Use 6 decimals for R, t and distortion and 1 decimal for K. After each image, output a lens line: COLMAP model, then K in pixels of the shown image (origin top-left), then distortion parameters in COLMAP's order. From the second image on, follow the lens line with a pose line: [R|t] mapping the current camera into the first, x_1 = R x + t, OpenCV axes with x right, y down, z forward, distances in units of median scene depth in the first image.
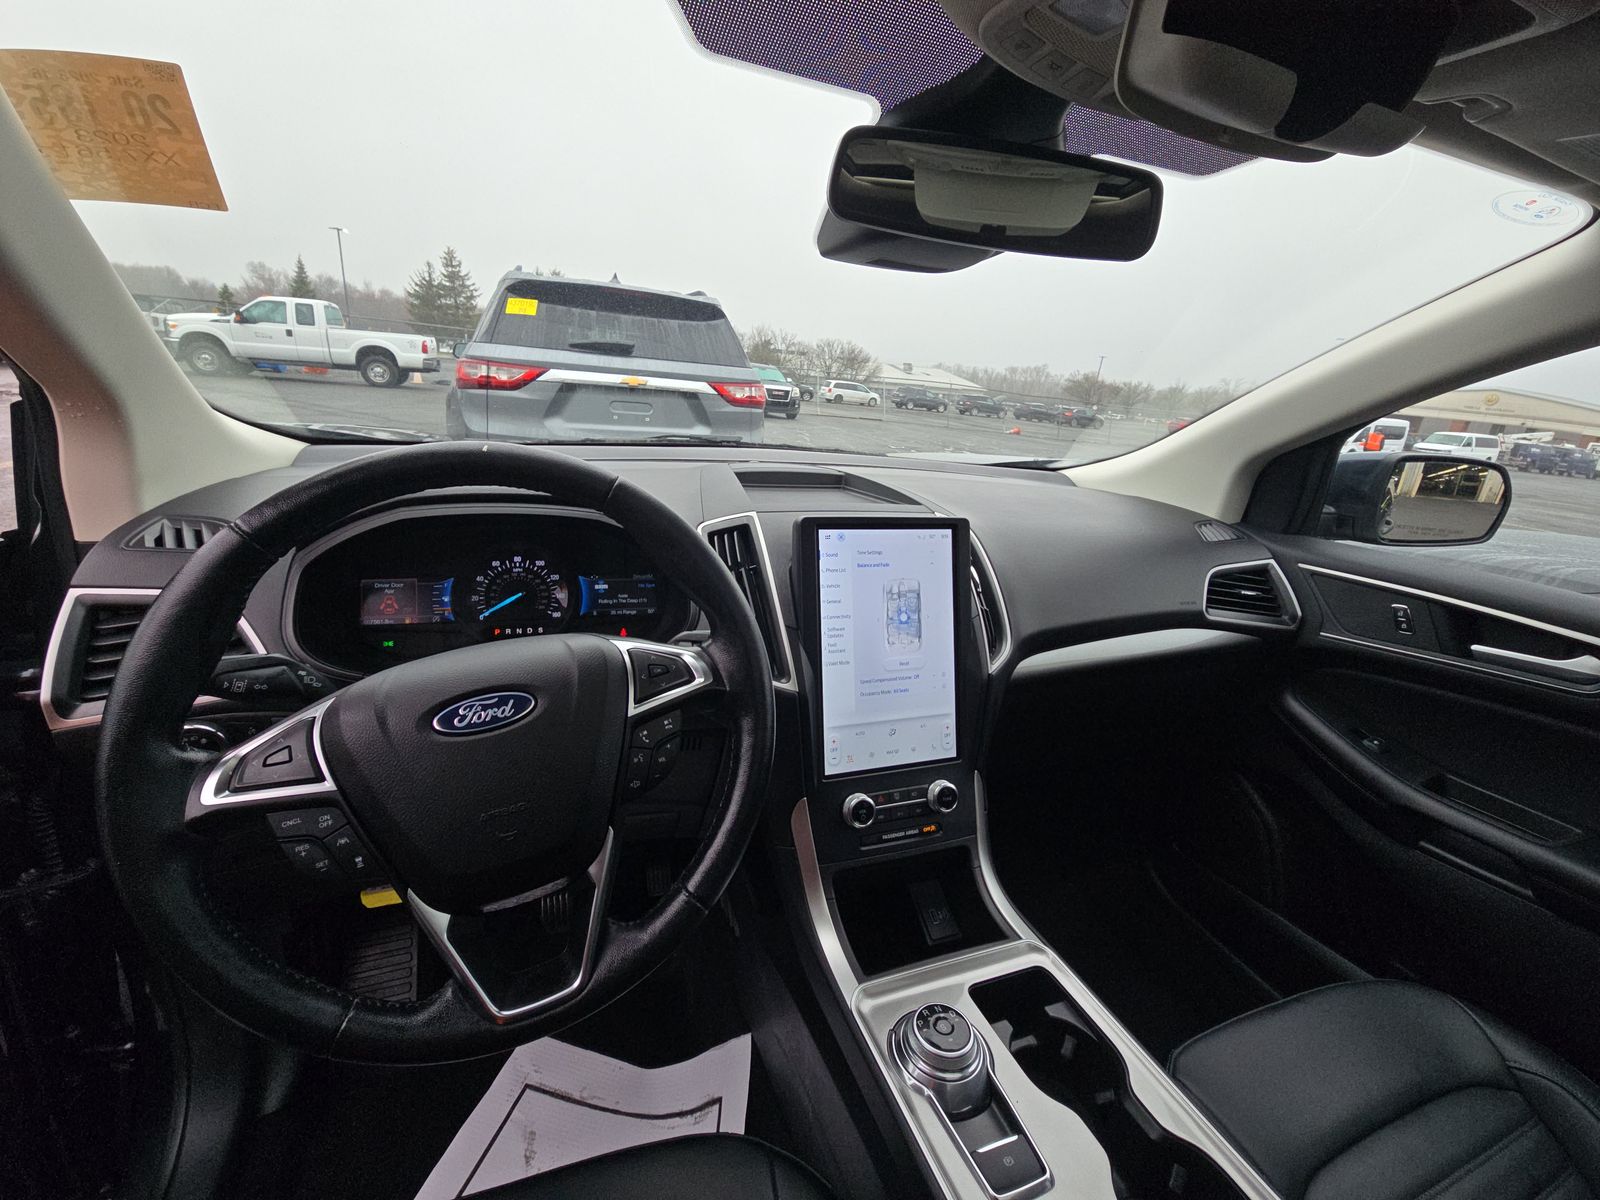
lens RADIAL K [[657.8, 0, 803.1], [0, 657.8, 593.1], [0, 0, 1]] dist [0.021047, -0.013977]
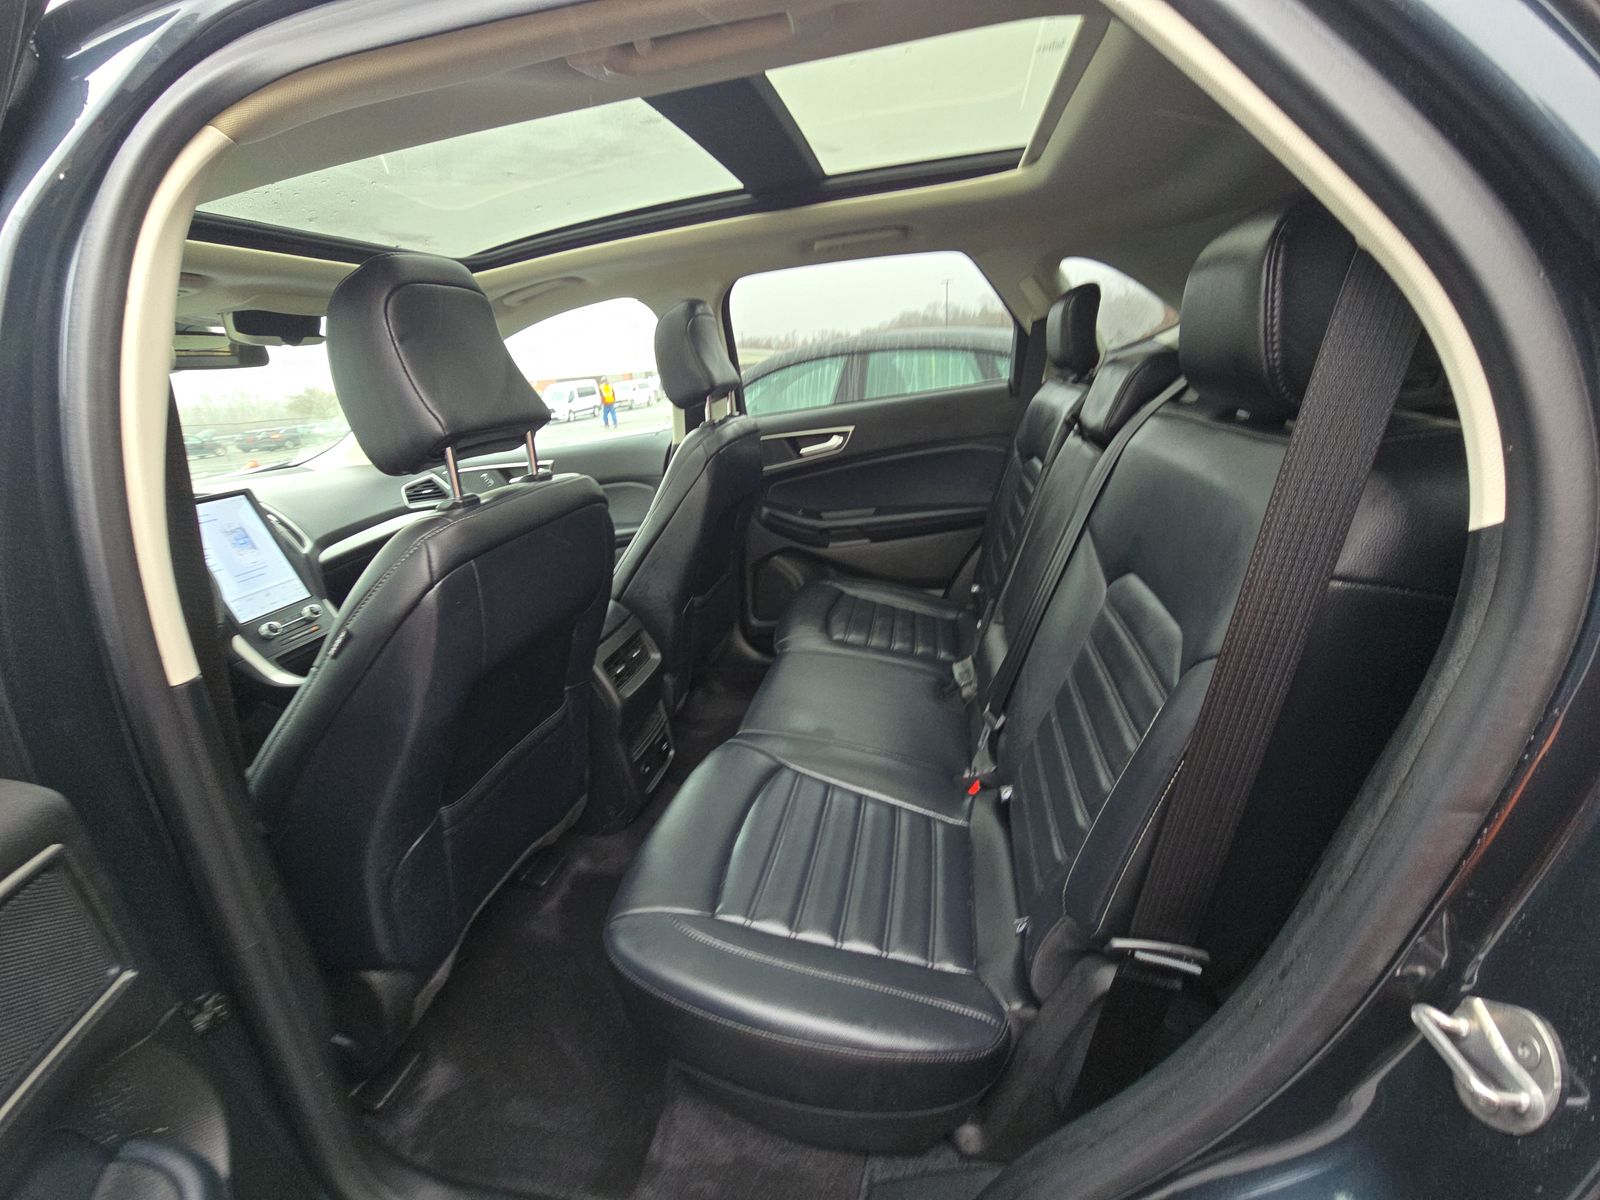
lens RADIAL K [[657.8, 0, 803.1], [0, 657.8, 593.1], [0, 0, 1]] dist [0.021047, -0.013977]
pose [[0.524684, -0.405779, 0.748365, -0.424843], [0.400054, 0.893501, 0.203993, 0.365760], [-0.751441, 0.192355, 0.631139, -1.238409]]
